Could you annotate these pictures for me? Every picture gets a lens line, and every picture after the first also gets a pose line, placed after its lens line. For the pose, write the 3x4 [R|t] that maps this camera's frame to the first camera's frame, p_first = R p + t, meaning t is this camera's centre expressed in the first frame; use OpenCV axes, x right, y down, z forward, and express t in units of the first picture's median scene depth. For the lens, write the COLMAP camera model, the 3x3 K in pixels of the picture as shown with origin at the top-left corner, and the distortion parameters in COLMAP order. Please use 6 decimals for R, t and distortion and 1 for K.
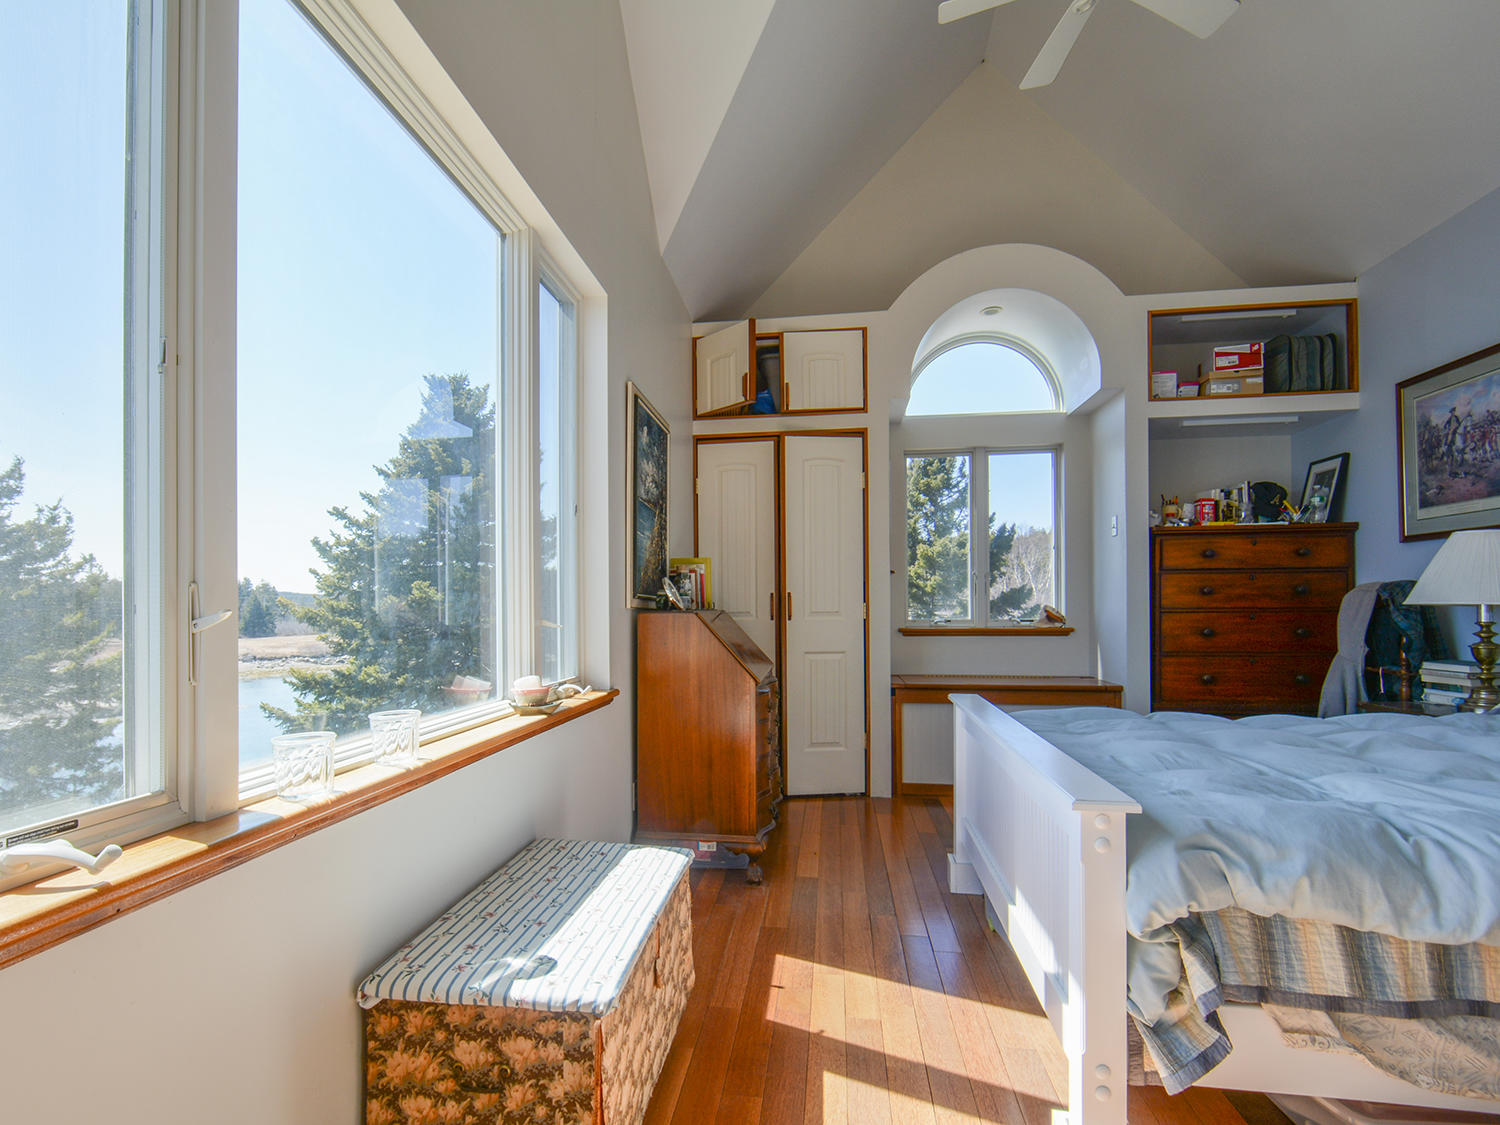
lens RADIAL K [[692.2, 0, 744.7], [0, 692.2, 585.1], [0, 0, 1]] dist [0.008318, -0.008471]
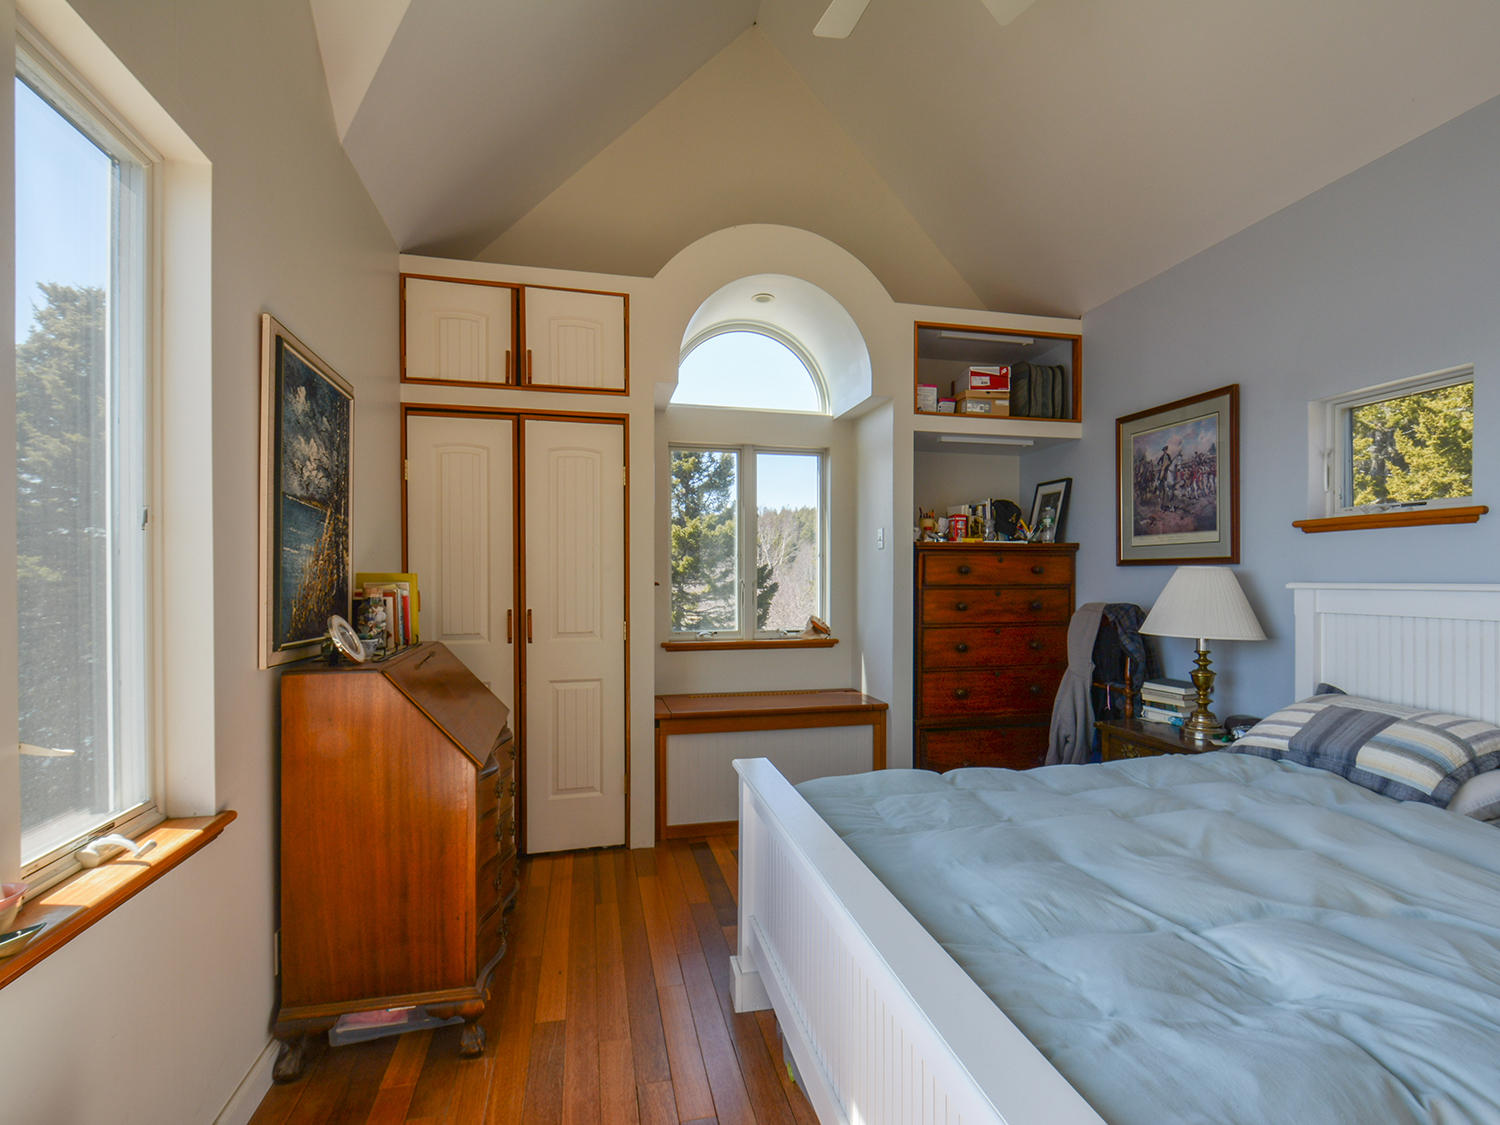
lens RADIAL K [[667.3, 0, 750.1], [0, 667.3, 581.9], [0, 0, 1]] dist [0.003541, 0.000216]
pose [[0.933144, -0.000092, 0.359502, 0.023446], [-0.012153, 0.999420, 0.031801, -0.054862], [-0.359297, -0.034044, 0.932602, 0.195930]]
